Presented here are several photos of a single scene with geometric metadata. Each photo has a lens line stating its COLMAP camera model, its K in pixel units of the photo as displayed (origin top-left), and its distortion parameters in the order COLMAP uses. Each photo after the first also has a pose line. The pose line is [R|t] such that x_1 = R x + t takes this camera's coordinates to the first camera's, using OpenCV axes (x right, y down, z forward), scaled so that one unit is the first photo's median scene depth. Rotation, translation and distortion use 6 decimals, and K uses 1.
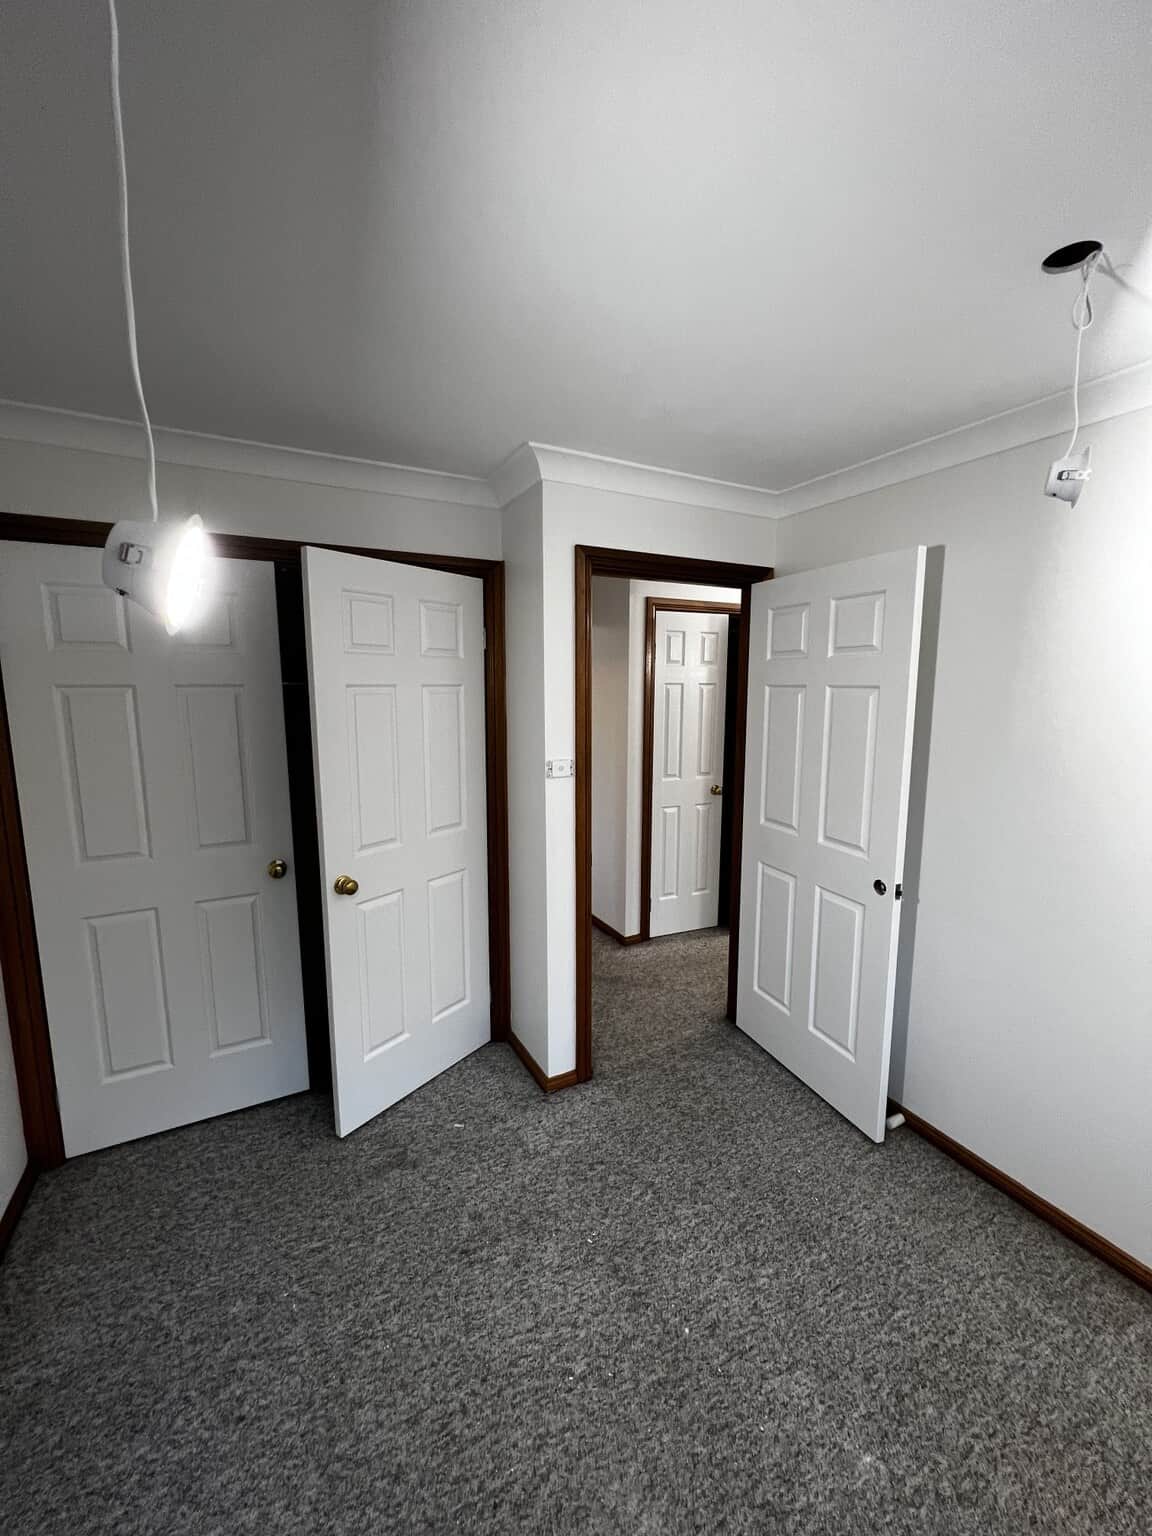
lens RADIAL K [[614.3, 0, 576.0], [0, 614.3, 768.0], [0, 0, 1]] dist [0.000753, -0.000070]
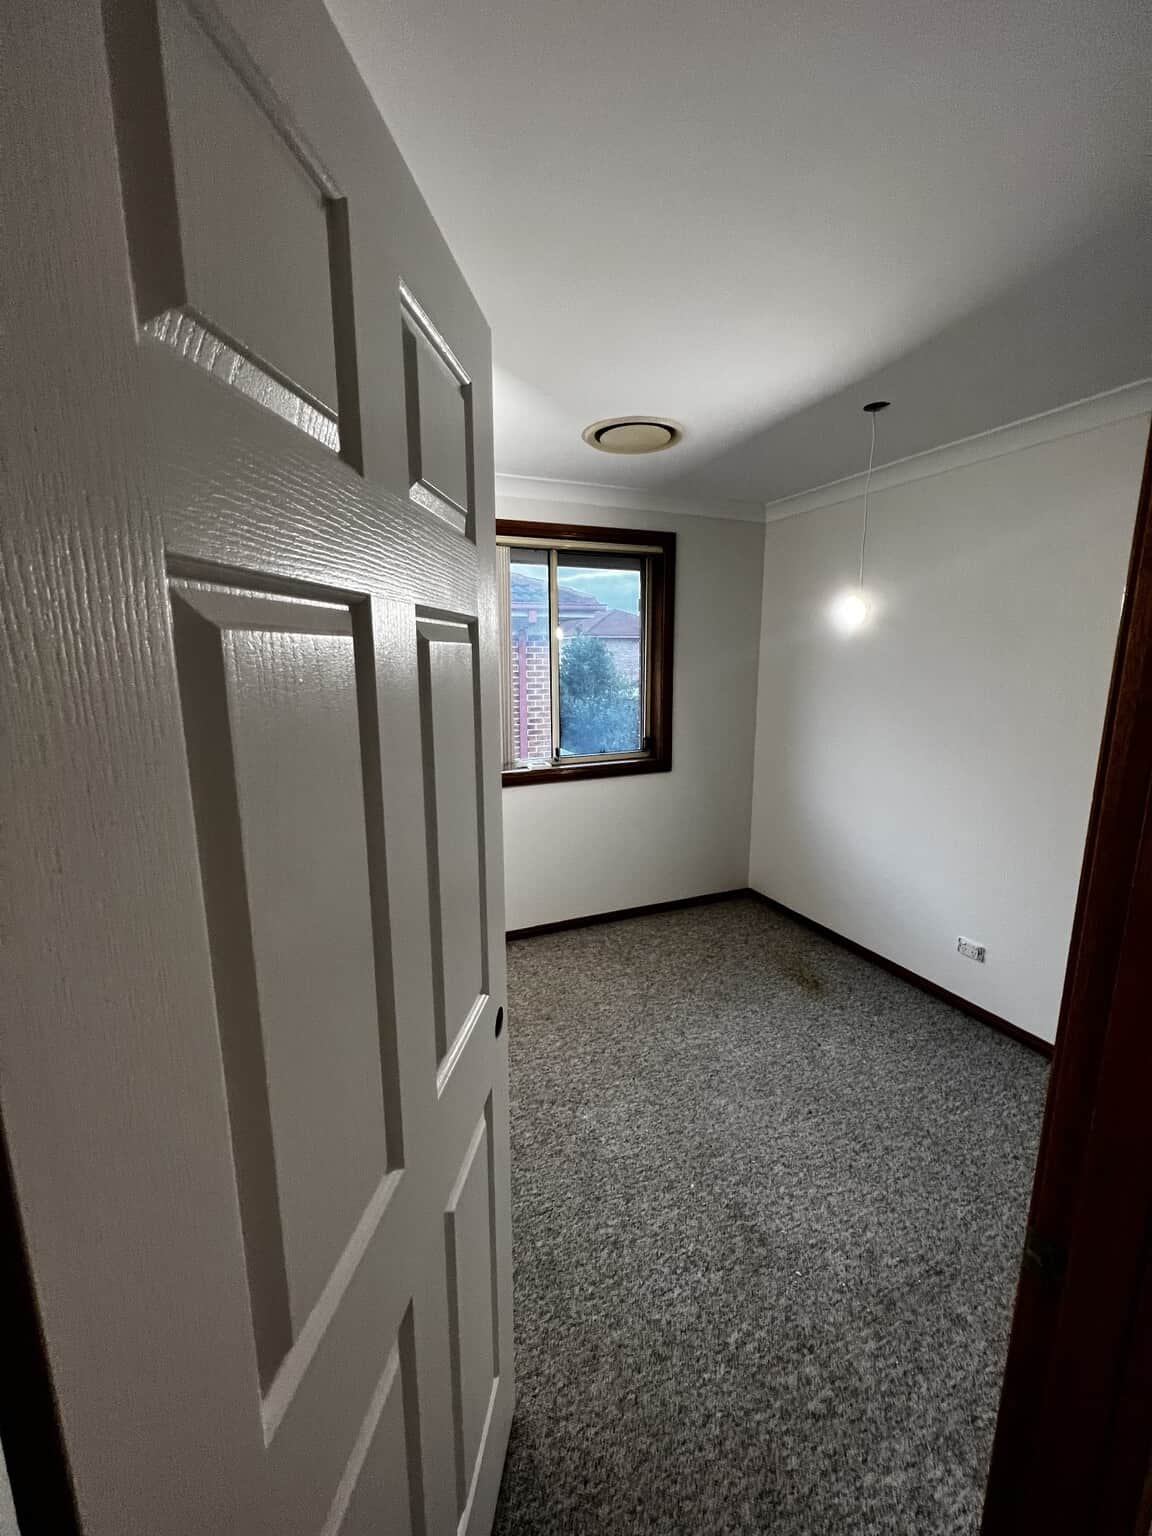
lens RADIAL K [[614.3, 0, 576.0], [0, 614.3, 768.0], [0, 0, 1]] dist [0.000753, -0.000070]
pose [[-0.997235, -0.012038, 0.073334, 0.295533], [0.011891, 0.948232, 0.317356, -0.200193], [-0.073358, 0.317351, -0.945467, 1.699799]]
